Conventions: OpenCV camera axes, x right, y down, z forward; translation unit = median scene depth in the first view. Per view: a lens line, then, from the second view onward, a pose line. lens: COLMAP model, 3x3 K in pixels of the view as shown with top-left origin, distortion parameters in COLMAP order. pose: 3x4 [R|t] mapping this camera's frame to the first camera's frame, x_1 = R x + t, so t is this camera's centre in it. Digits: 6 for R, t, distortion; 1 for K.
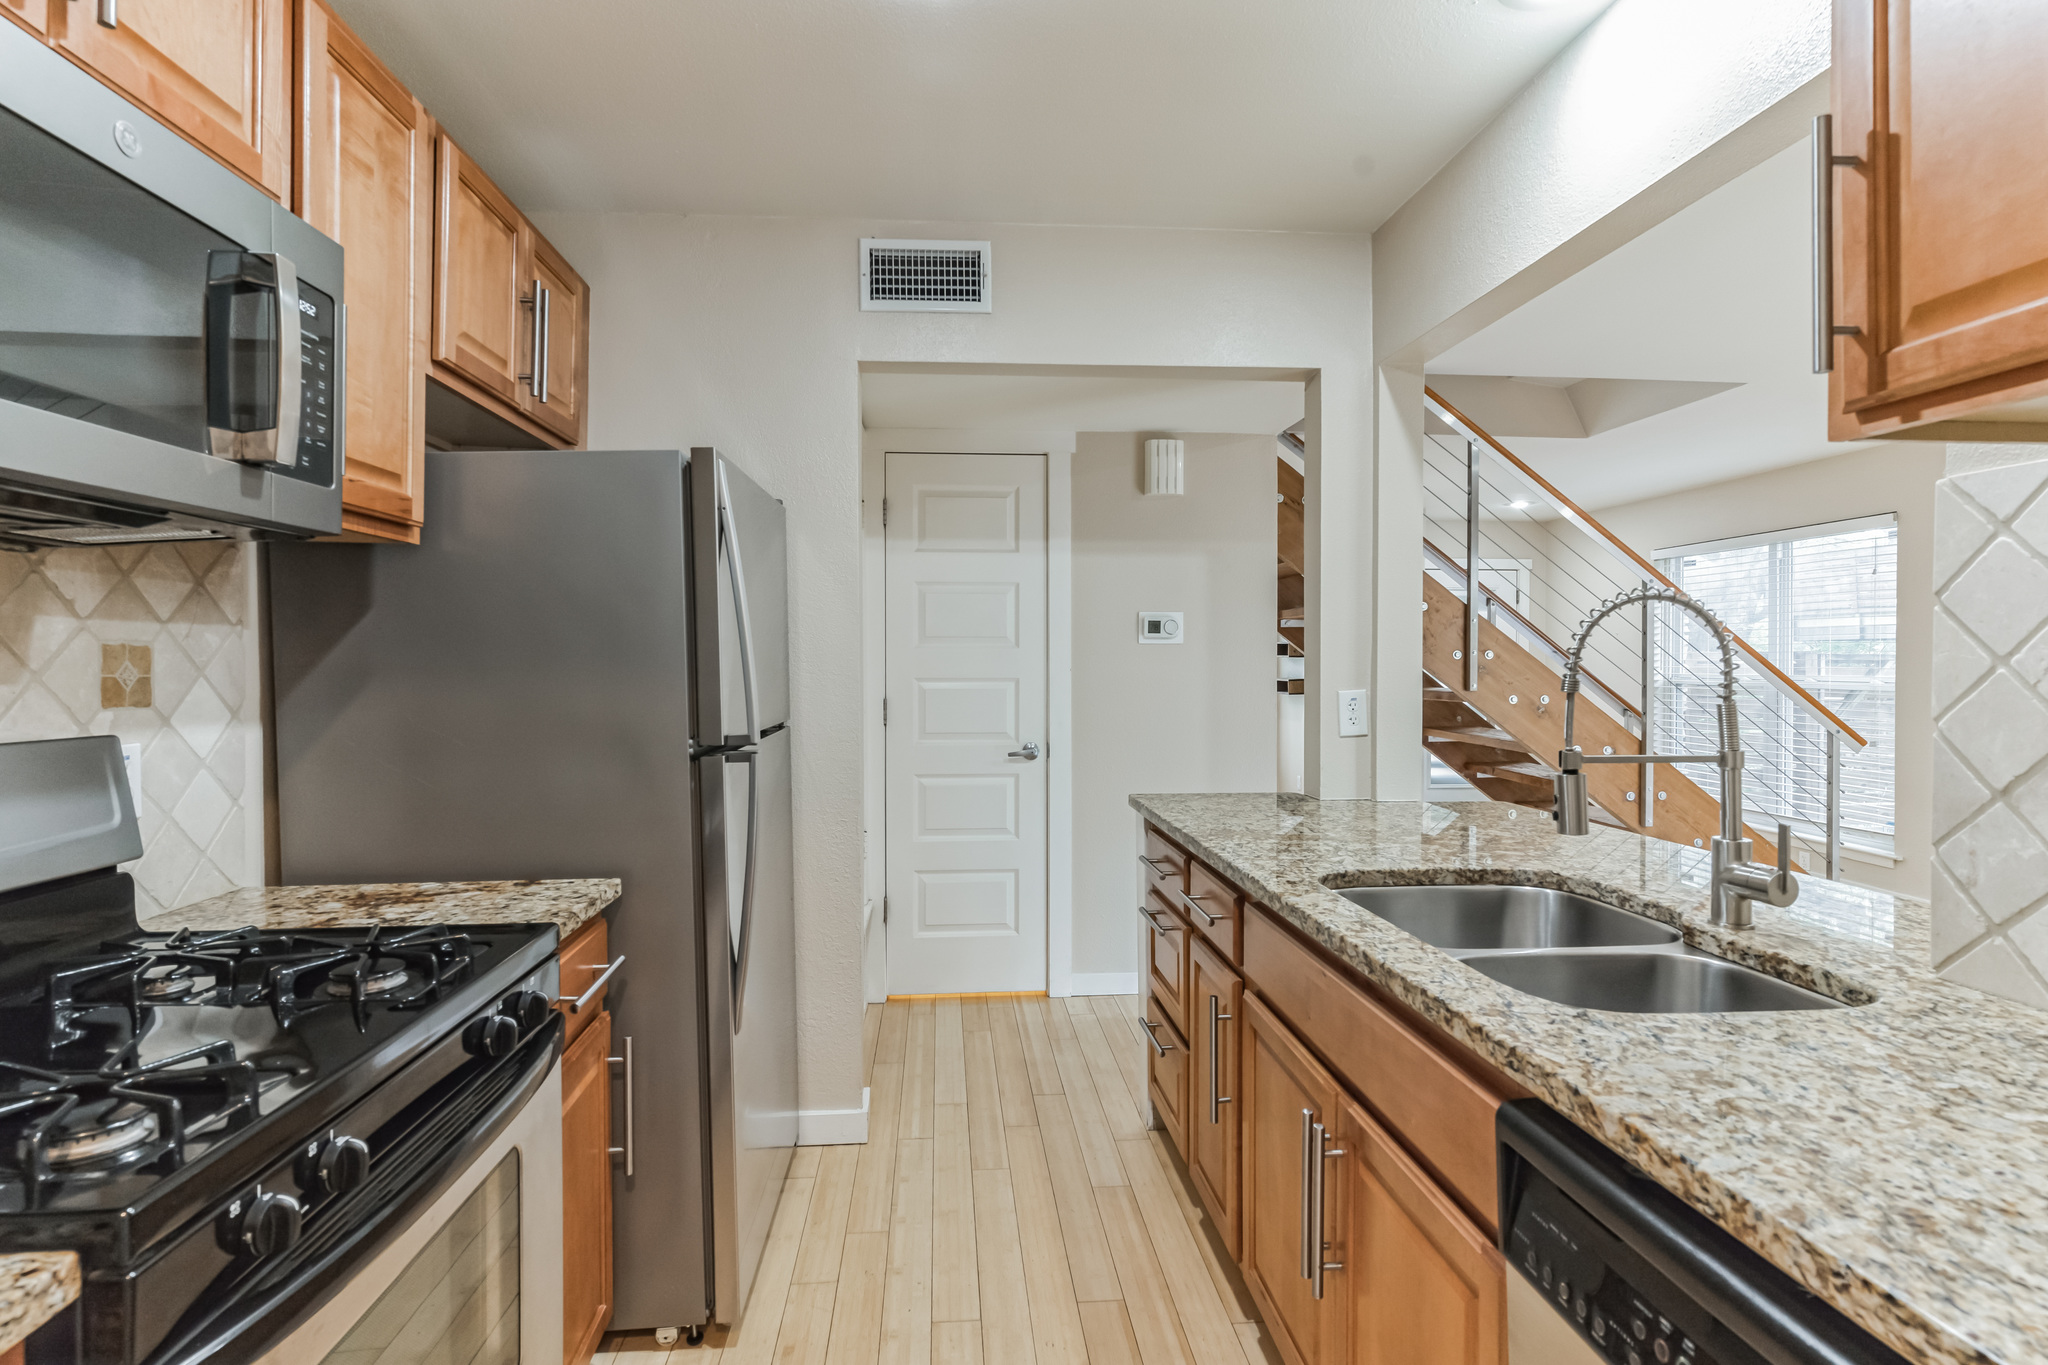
lens RADIAL K [[1009.4, 0, 1019.6], [0, 1009.4, 653.3], [0, 0, 1]] dist [0.001462, 0.000718]
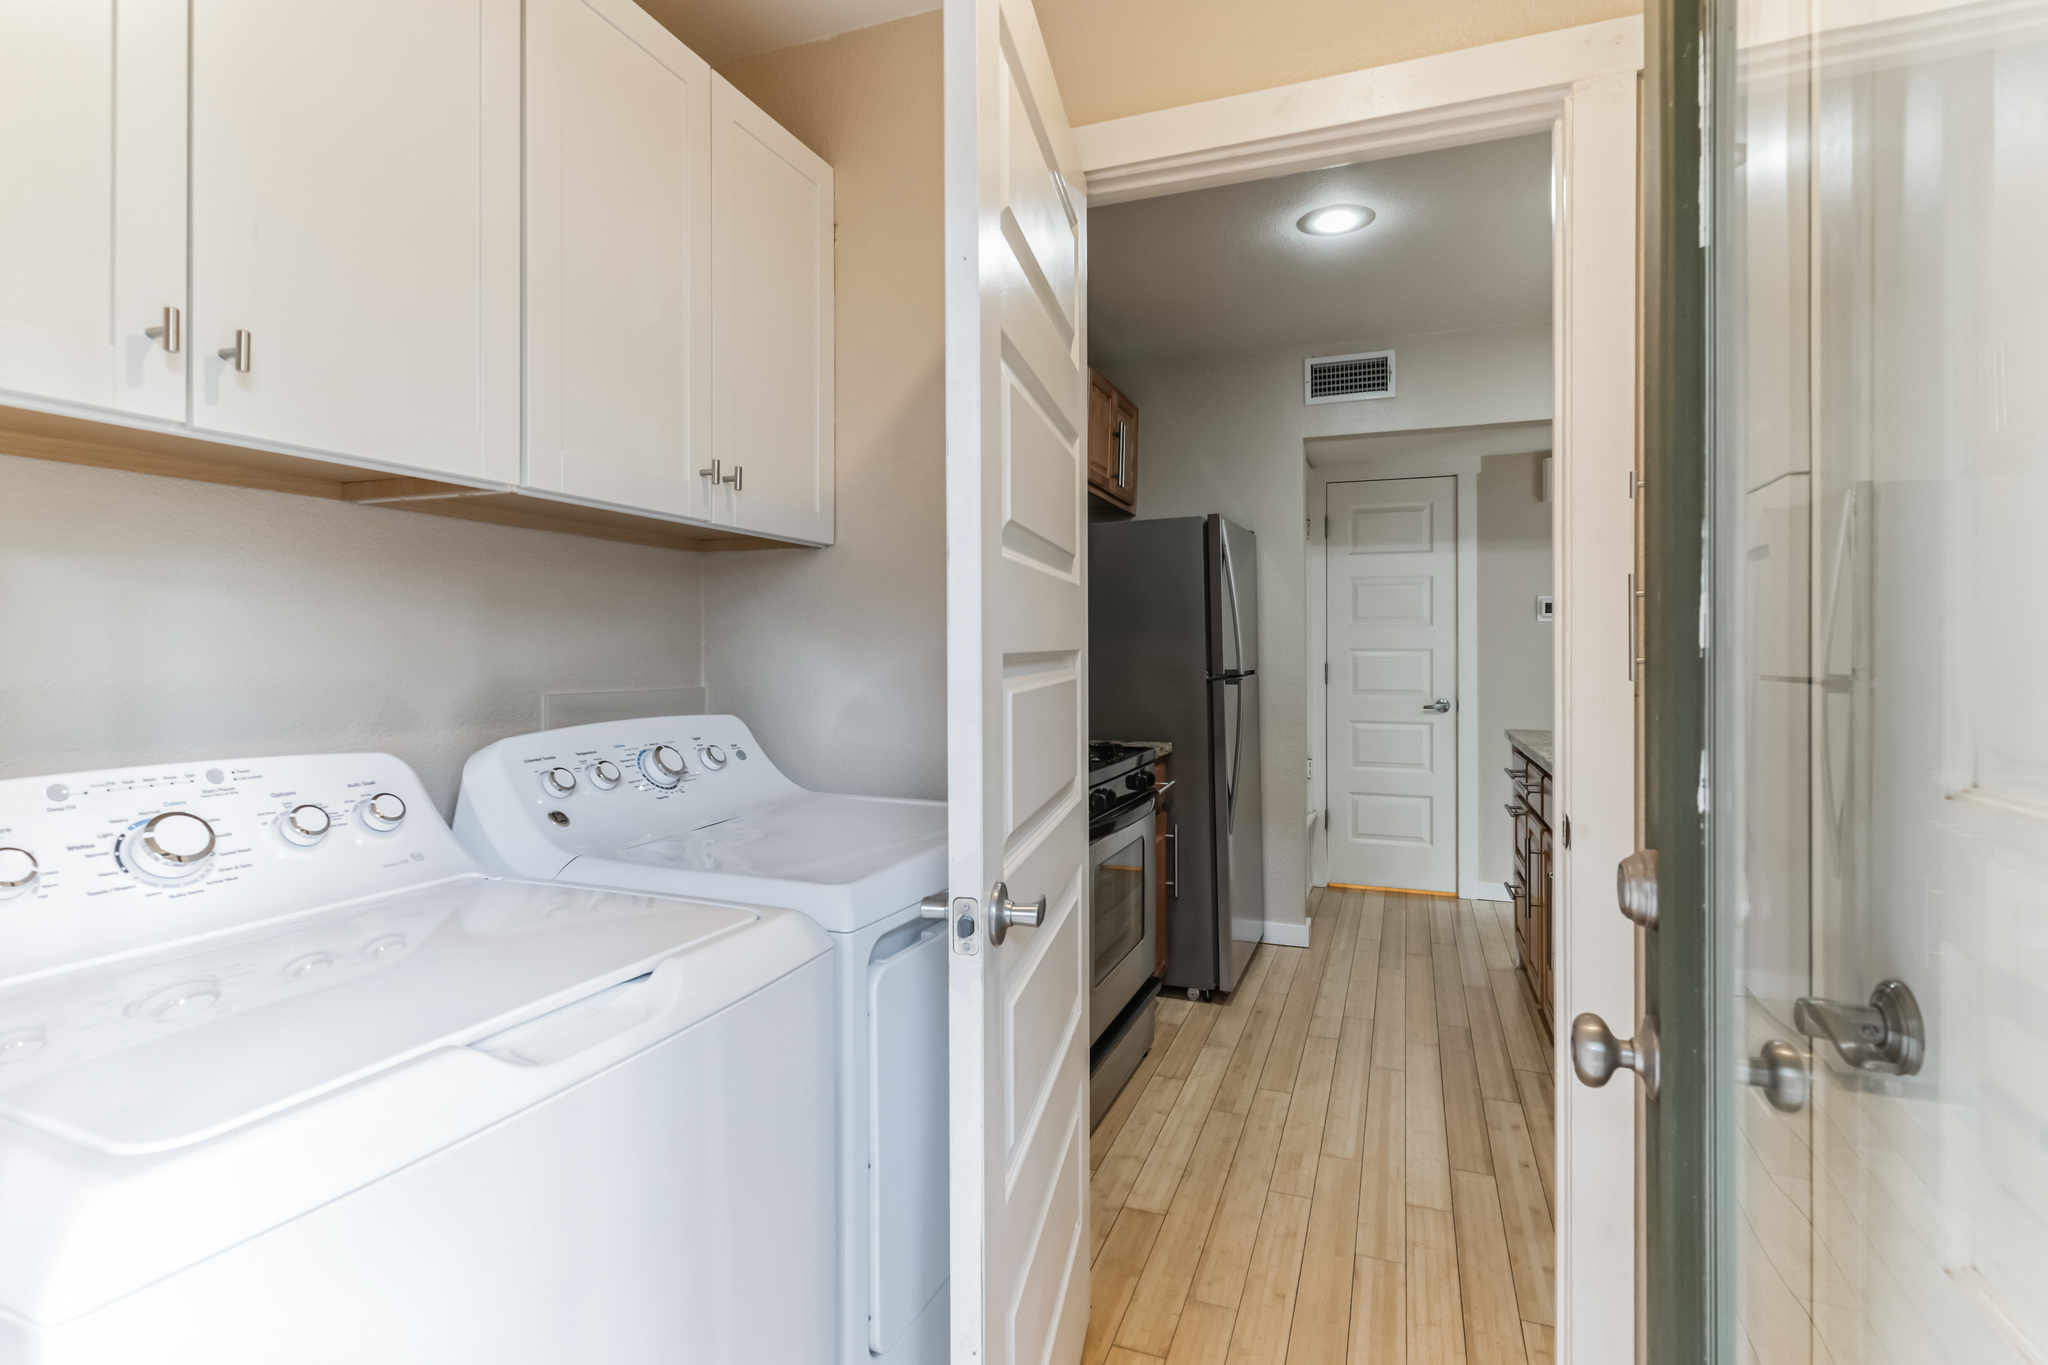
lens RADIAL K [[1009.4, 0, 1019.6], [0, 1009.4, 653.3], [0, 0, 1]] dist [0.001462, 0.000718]
pose [[0.902066, 0.003811, -0.431580, 0.112186], [0.000776, 0.999945, 0.010452, 0.022578], [0.431596, -0.009763, 0.902014, -0.561938]]
